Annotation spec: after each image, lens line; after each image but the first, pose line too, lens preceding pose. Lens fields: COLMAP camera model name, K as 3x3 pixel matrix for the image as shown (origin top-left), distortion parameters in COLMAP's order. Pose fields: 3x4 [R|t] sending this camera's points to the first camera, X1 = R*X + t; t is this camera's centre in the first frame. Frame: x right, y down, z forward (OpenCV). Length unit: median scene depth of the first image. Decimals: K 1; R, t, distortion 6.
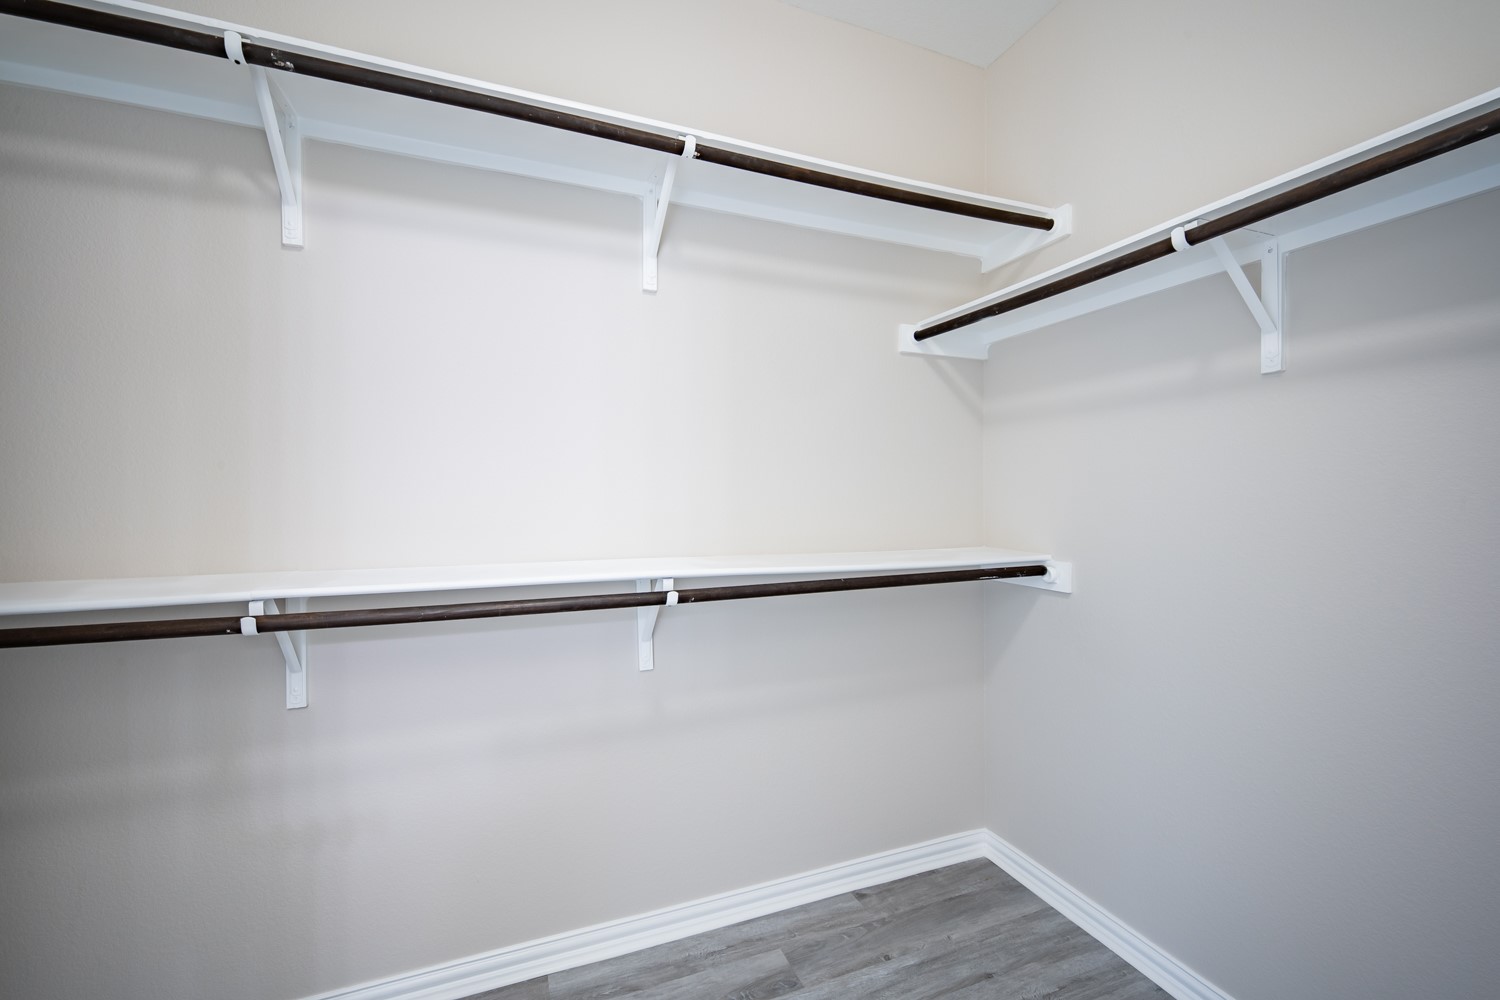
lens RADIAL K [[618.9, 0, 750.0], [0, 618.9, 500.0], [0, 0, 1]] dist [0.005476, -0.013417]
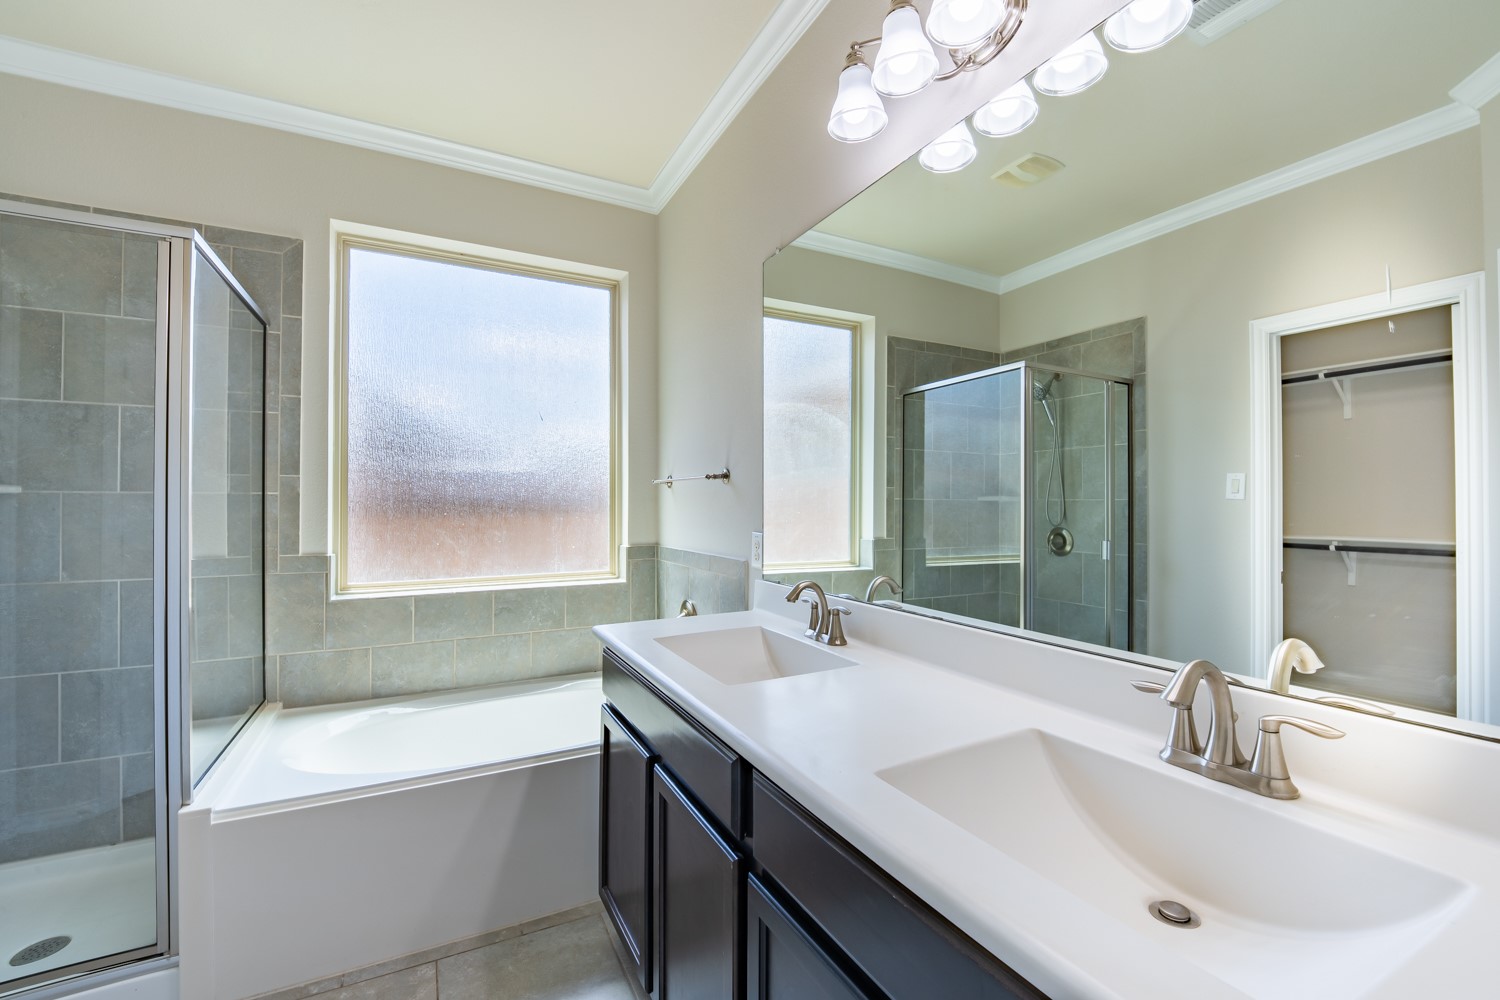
lens RADIAL K [[618.9, 0, 750.0], [0, 618.9, 500.0], [0, 0, 1]] dist [0.005476, -0.013417]
pose [[0.114697, -0.004676, -0.993390, 1.791399], [-0.007013, 0.999960, -0.005517, 0.006853], [0.993376, 0.007599, 0.114659, -2.104277]]
